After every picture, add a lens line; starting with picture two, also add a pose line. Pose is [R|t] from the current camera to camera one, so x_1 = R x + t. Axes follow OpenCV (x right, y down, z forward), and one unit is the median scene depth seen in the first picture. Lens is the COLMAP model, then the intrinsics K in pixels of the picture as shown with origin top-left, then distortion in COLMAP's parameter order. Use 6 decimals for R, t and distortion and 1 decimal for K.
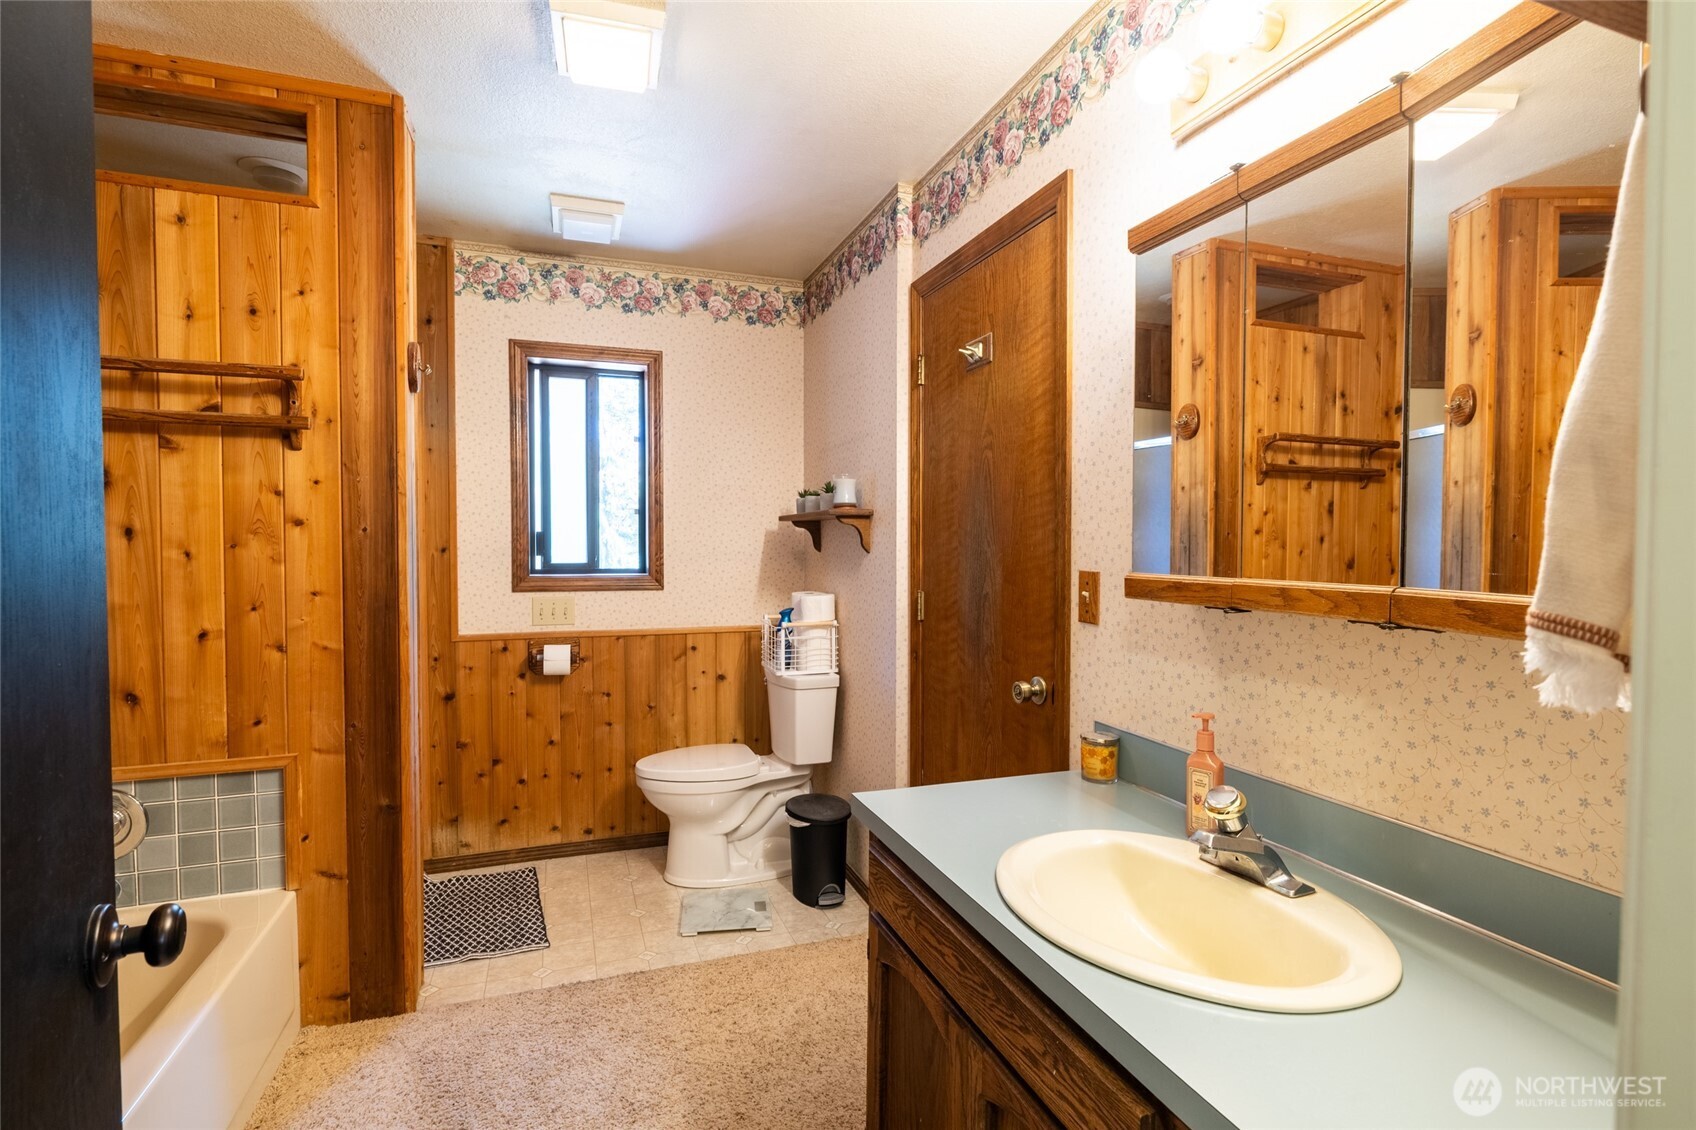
lens RADIAL K [[789.1, 0, 846.2], [0, 789.1, 557.7], [0, 0, 1]] dist [-0.005021, -0.001082]
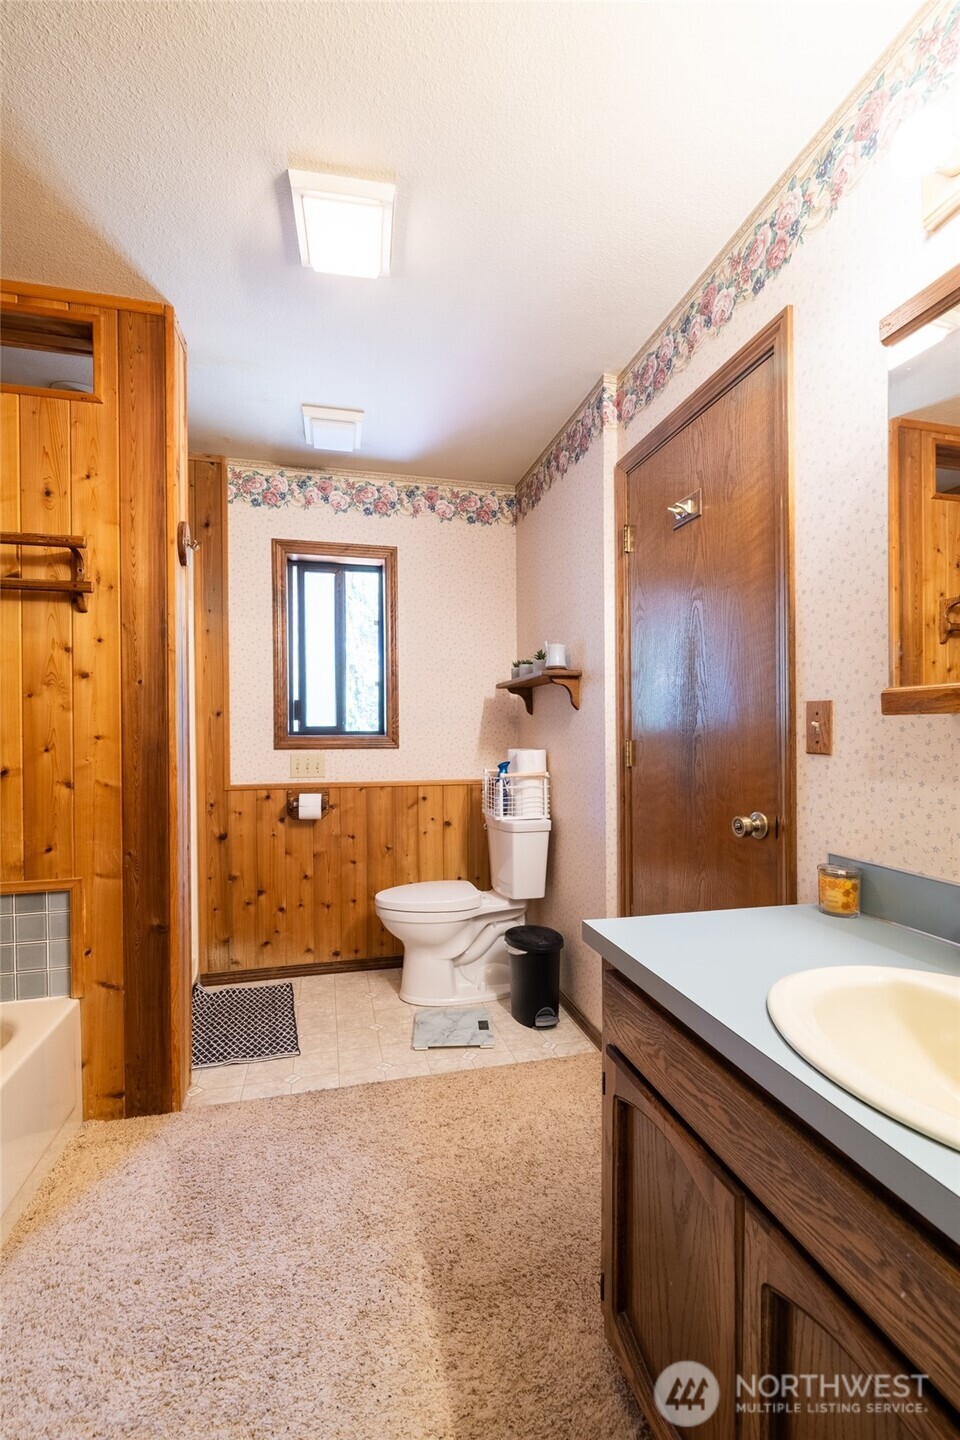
lens RADIAL K [[602.9, 0, 479.4], [0, 602.9, 733.5], [0, 0, 1]] dist [0.001537, -0.000800]
pose [[0.995072, -0.007763, -0.098848, -0.034823], [0.005418, 0.999698, -0.023974, 0.063063], [0.099004, 0.023321, 0.994814, 0.178394]]
